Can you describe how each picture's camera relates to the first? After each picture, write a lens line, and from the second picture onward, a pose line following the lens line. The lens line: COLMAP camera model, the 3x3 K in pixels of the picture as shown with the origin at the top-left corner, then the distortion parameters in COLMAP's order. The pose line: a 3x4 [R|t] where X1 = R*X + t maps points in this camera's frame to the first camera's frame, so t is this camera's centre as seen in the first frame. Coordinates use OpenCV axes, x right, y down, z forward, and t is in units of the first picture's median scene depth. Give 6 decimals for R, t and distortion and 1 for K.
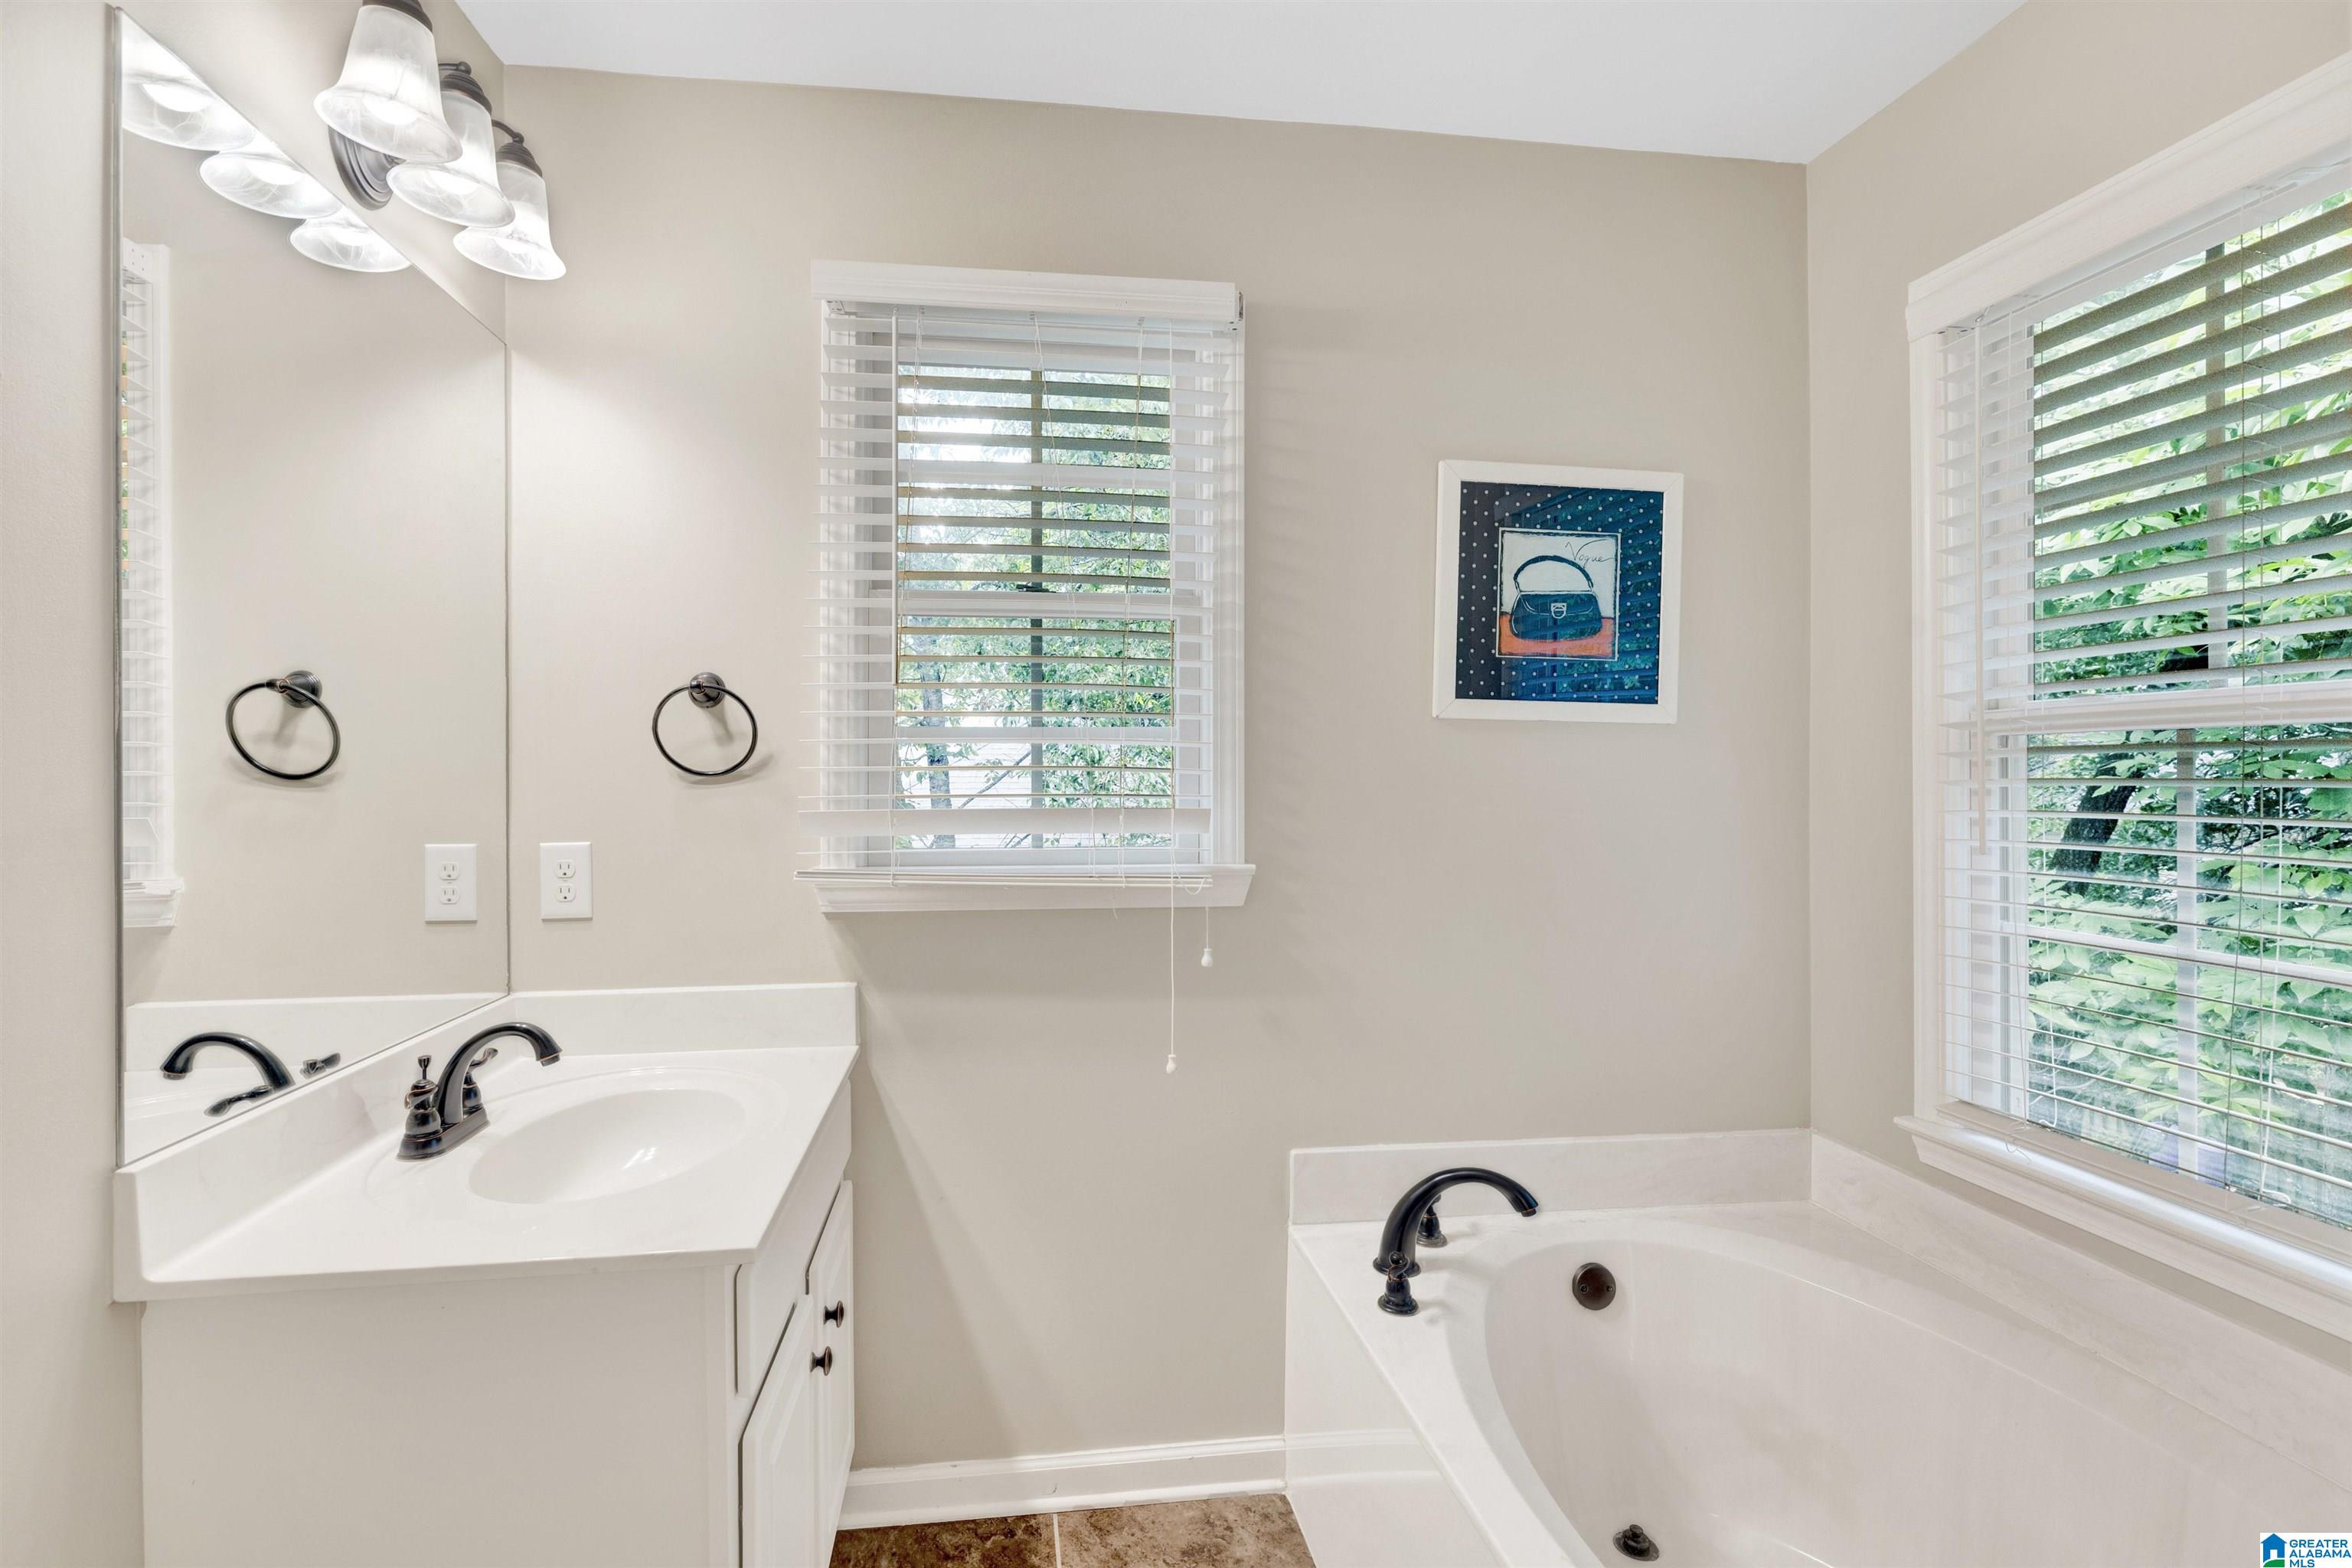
lens RADIAL K [[1079.4, 0, 1176.2], [0, 1079.4, 772.1], [0, 0, 1]] dist [0.004483, 0.001733]
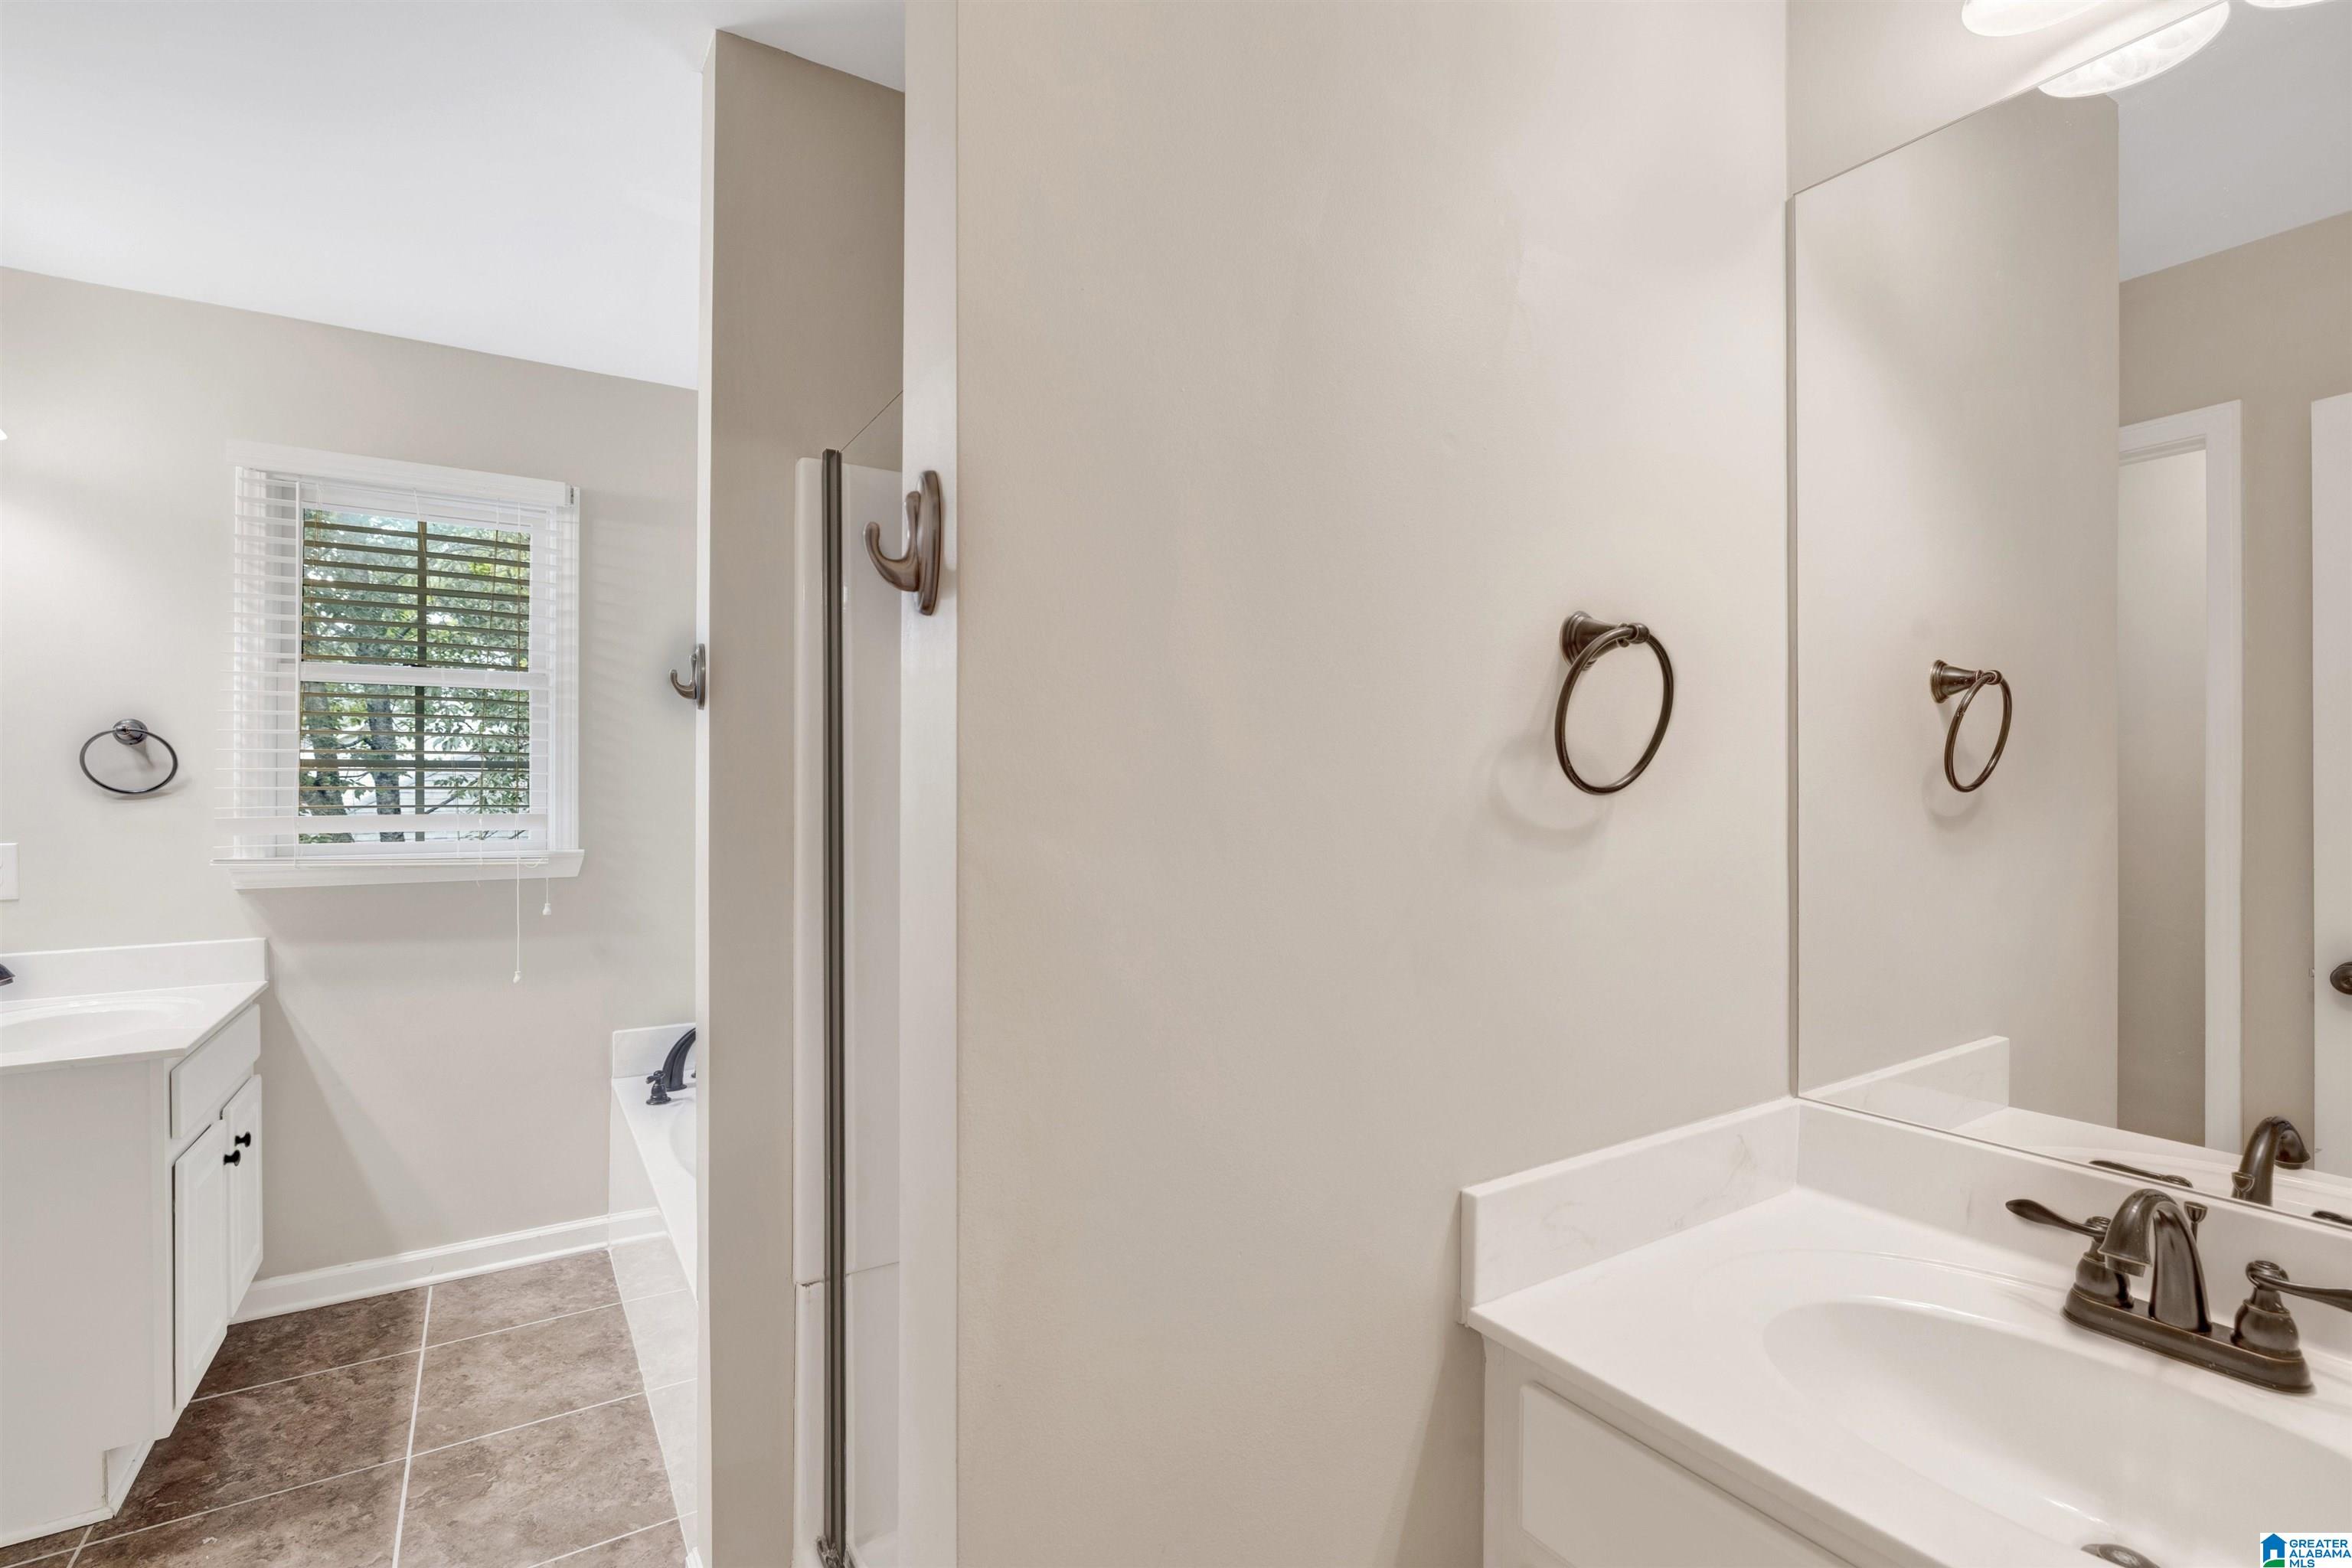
lens RADIAL K [[1079.4, 0, 1177.2], [0, 1079.4, 784.7], [0, 0, 1]] dist [0.004483, 0.001733]
pose [[0.923405, 0.001184, 0.383826, 0.271729], [0.000160, 0.999994, -0.003470, -0.003486], [-0.383827, 0.003266, 0.923399, -0.802690]]
